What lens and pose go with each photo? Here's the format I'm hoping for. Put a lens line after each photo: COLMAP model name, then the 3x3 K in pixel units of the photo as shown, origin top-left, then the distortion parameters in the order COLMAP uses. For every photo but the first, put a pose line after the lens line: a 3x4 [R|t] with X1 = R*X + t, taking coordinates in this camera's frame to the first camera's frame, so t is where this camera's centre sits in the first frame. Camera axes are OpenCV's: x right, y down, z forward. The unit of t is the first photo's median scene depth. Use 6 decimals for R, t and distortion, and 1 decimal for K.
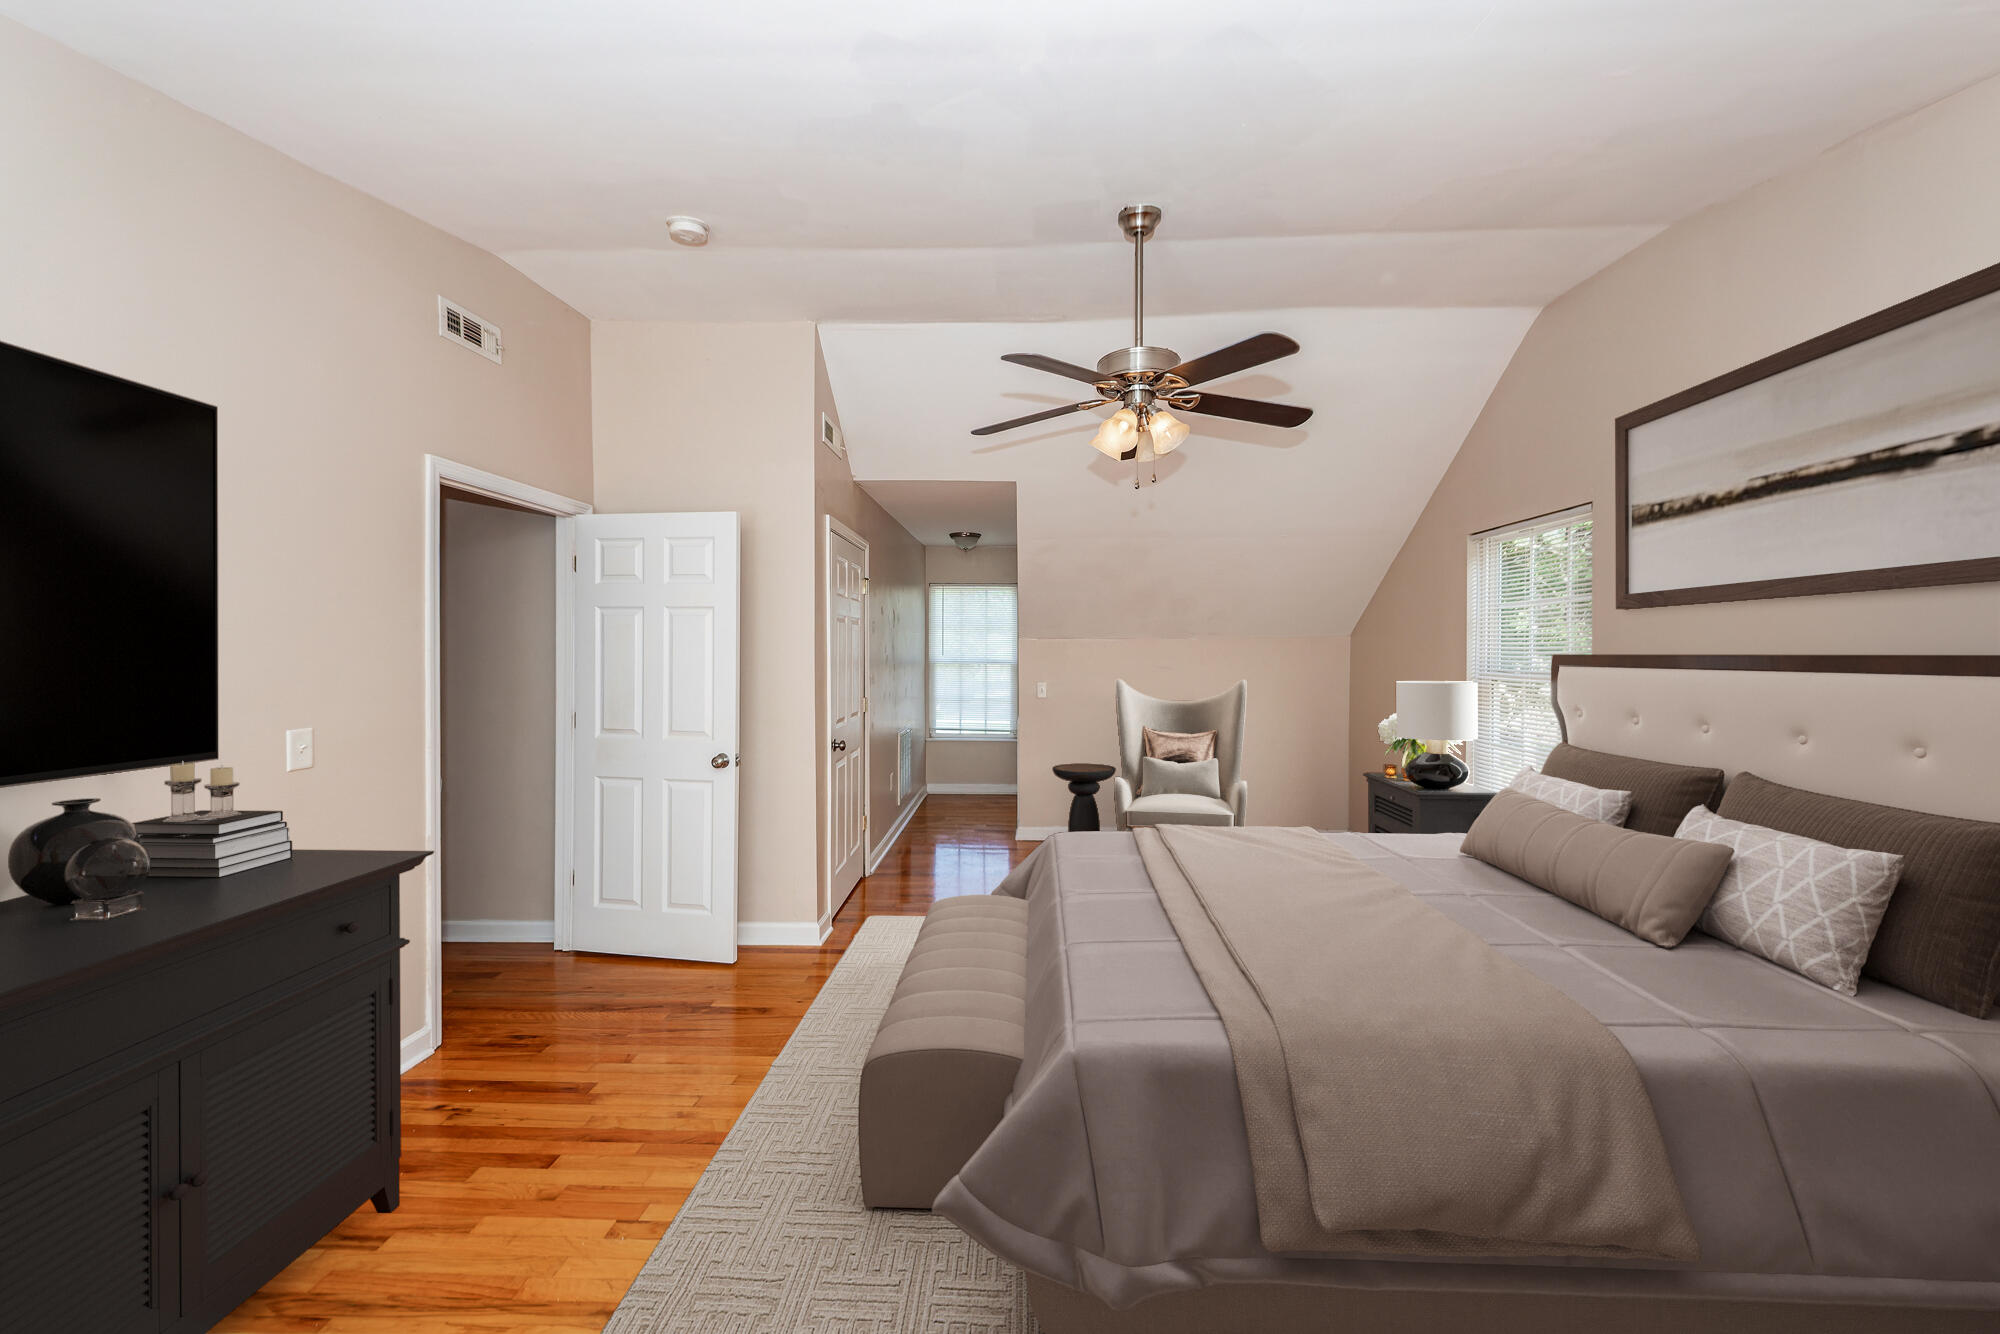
lens RADIAL K [[749.4, 0, 1006.1], [0, 749.4, 657.7], [0, 0, 1]] dist [0.007711, -0.000498]
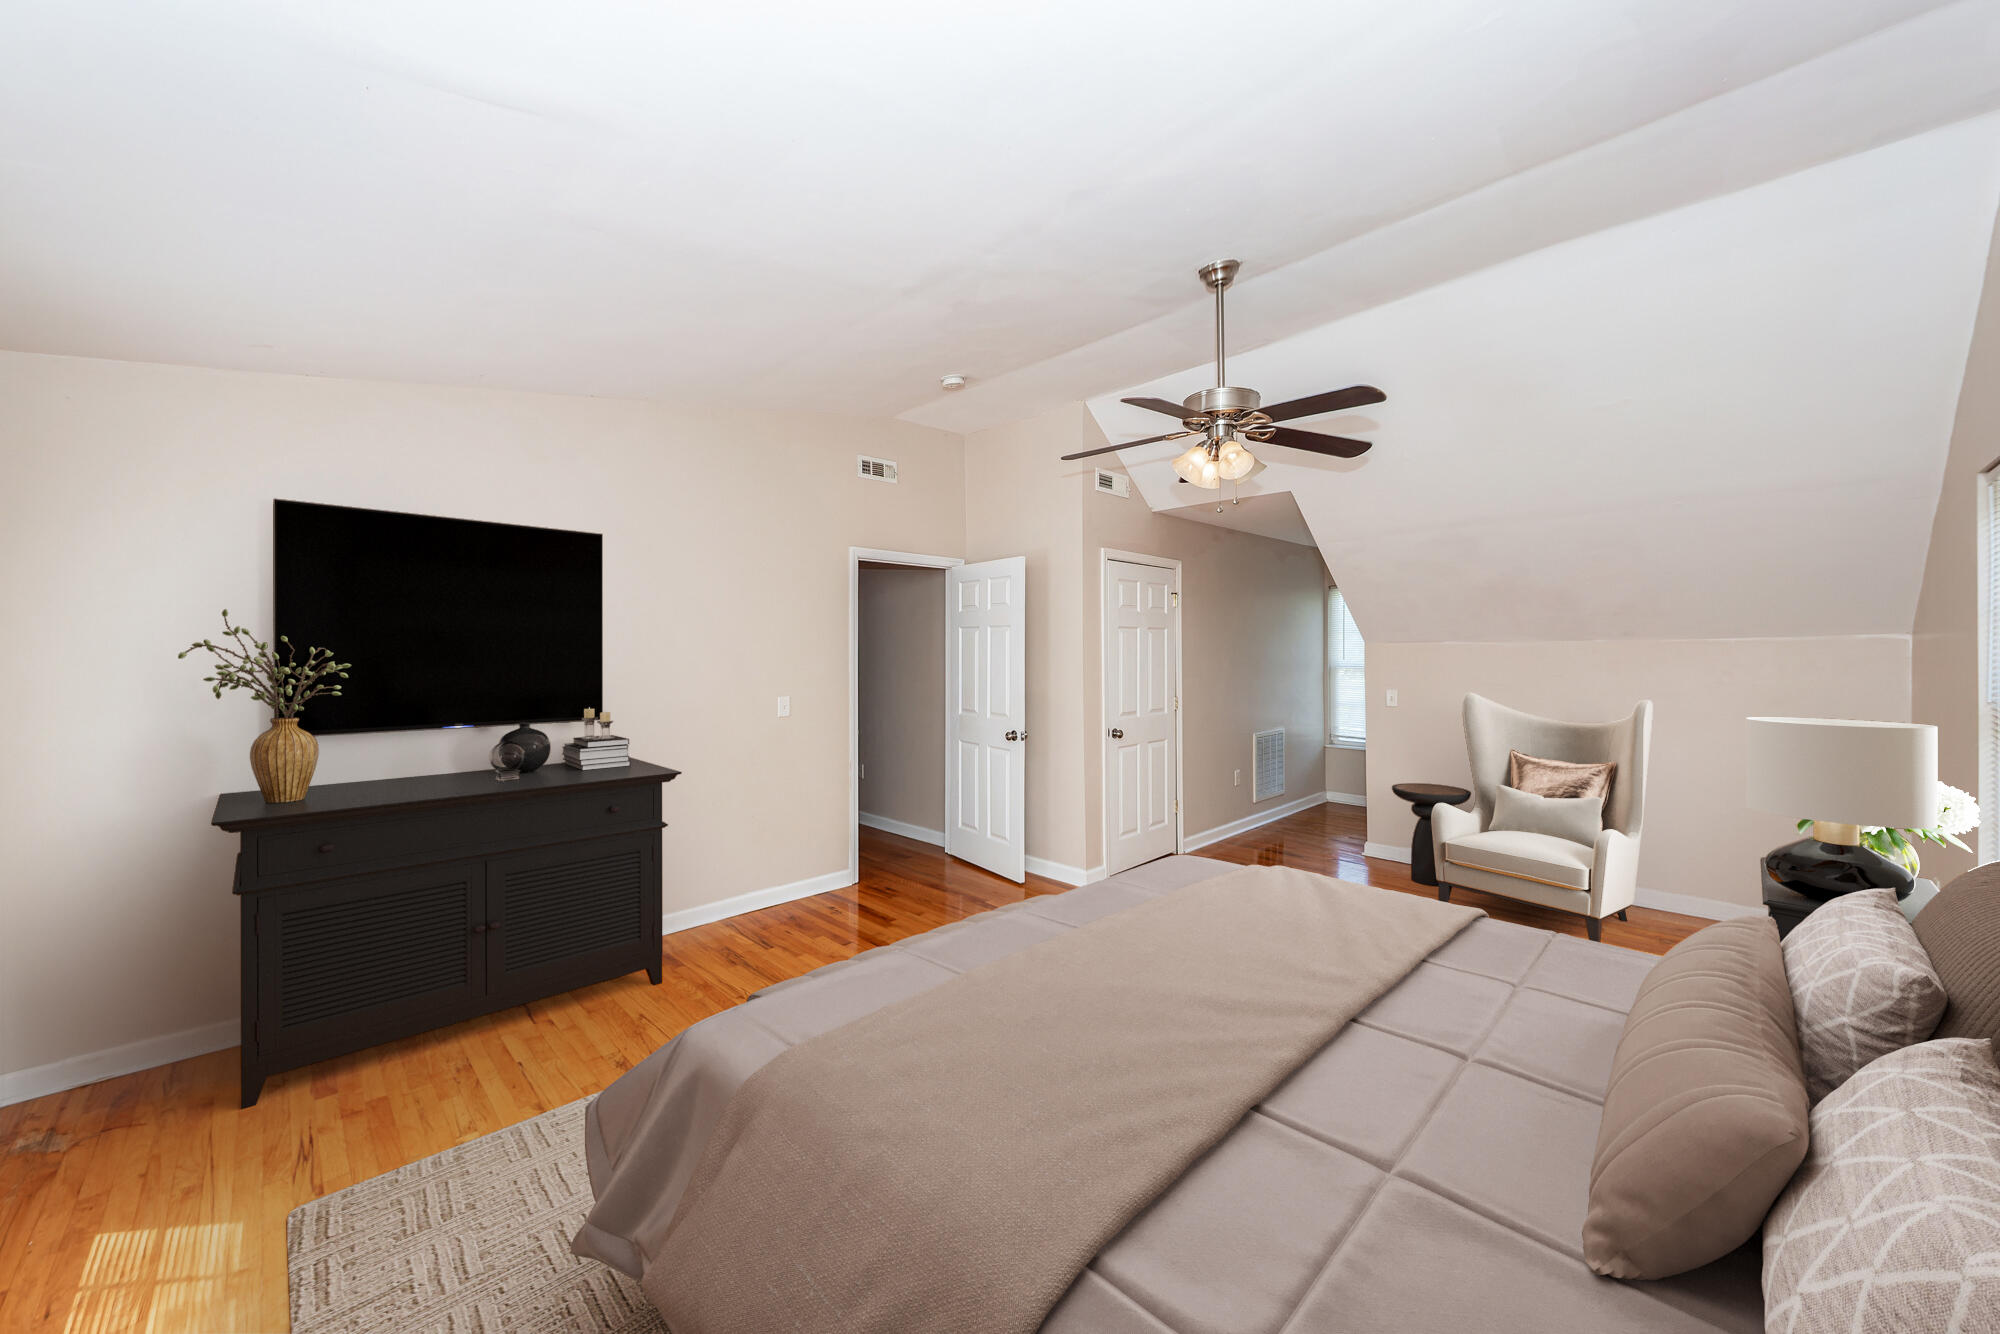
lens RADIAL K [[749.4, 0, 1011.9], [0, 749.4, 656.6], [0, 0, 1]] dist [0.007711, -0.000498]
pose [[0.726782, 0.002803, -0.686862, 0.695312], [-0.009085, 0.999943, -0.005532, -0.002054], [0.686808, 0.010261, 0.726766, -0.021150]]
